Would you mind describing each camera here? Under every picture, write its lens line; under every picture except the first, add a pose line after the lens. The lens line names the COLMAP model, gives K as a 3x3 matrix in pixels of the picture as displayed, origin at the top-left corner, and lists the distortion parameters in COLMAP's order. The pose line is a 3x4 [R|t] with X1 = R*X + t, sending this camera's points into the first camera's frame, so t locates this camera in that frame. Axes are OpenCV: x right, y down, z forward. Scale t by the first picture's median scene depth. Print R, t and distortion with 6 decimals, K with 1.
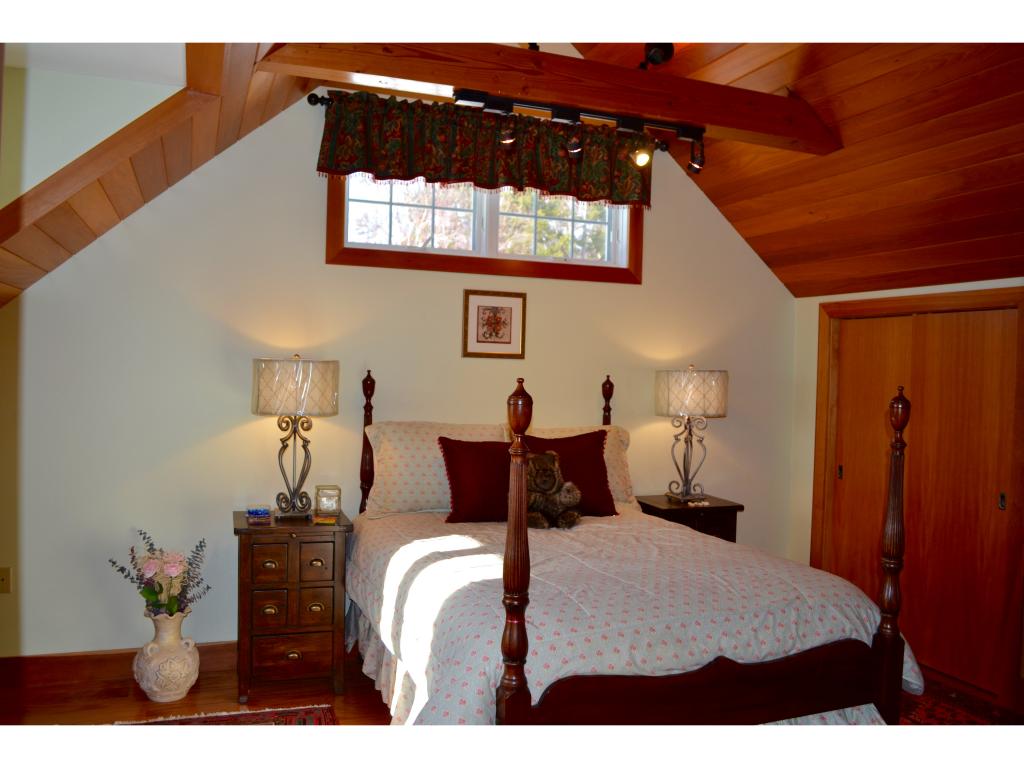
lens RADIAL K [[816.7, 0, 515.1], [0, 816.7, 385.2], [0, 0, 1]] dist [-0.079852, 0.004786]
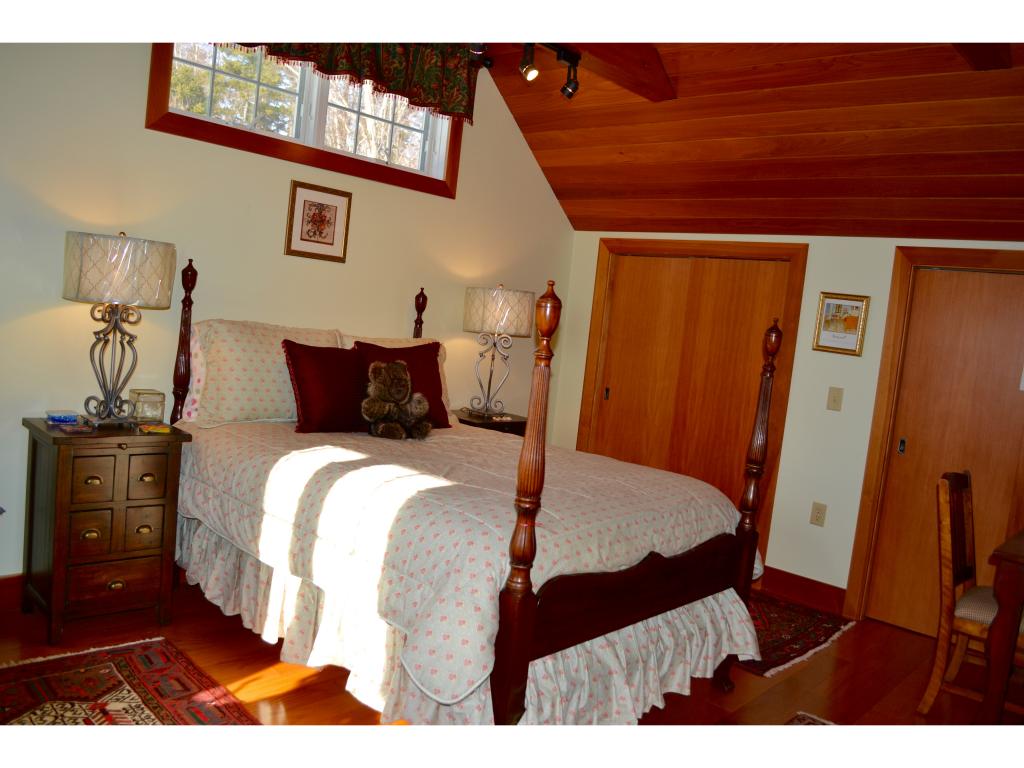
lens RADIAL K [[816.7, 0, 512.1], [0, 816.7, 382.7], [0, 0, 1]] dist [-0.079852, 0.004786]
pose [[0.896358, 0.034185, 0.442011, -0.256954], [-0.074611, 0.994434, 0.074395, 0.024063], [-0.437008, -0.099663, 0.893919, 0.070848]]
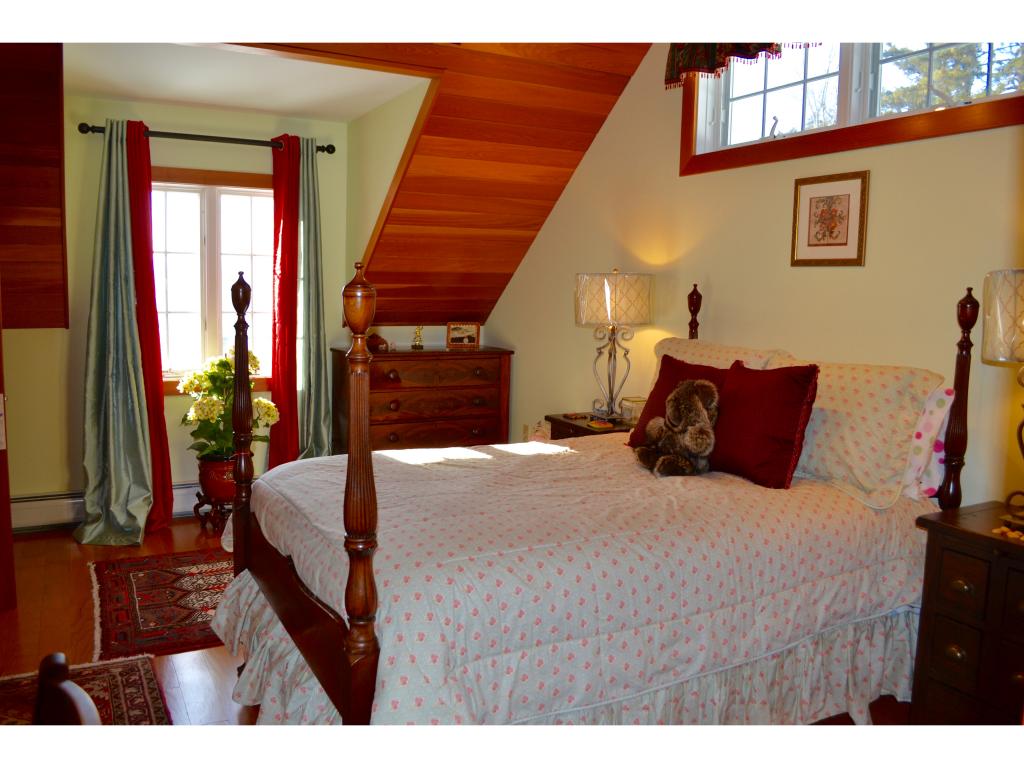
lens RADIAL K [[816.7, 0, 511.6], [0, 816.7, 388.2], [0, 0, 1]] dist [-0.079852, 0.004786]
pose [[0.133280, 0.094268, -0.986585, 0.752204], [-0.046055, 0.994980, 0.088848, 0.028701], [0.990008, 0.033596, 0.136952, 0.694394]]
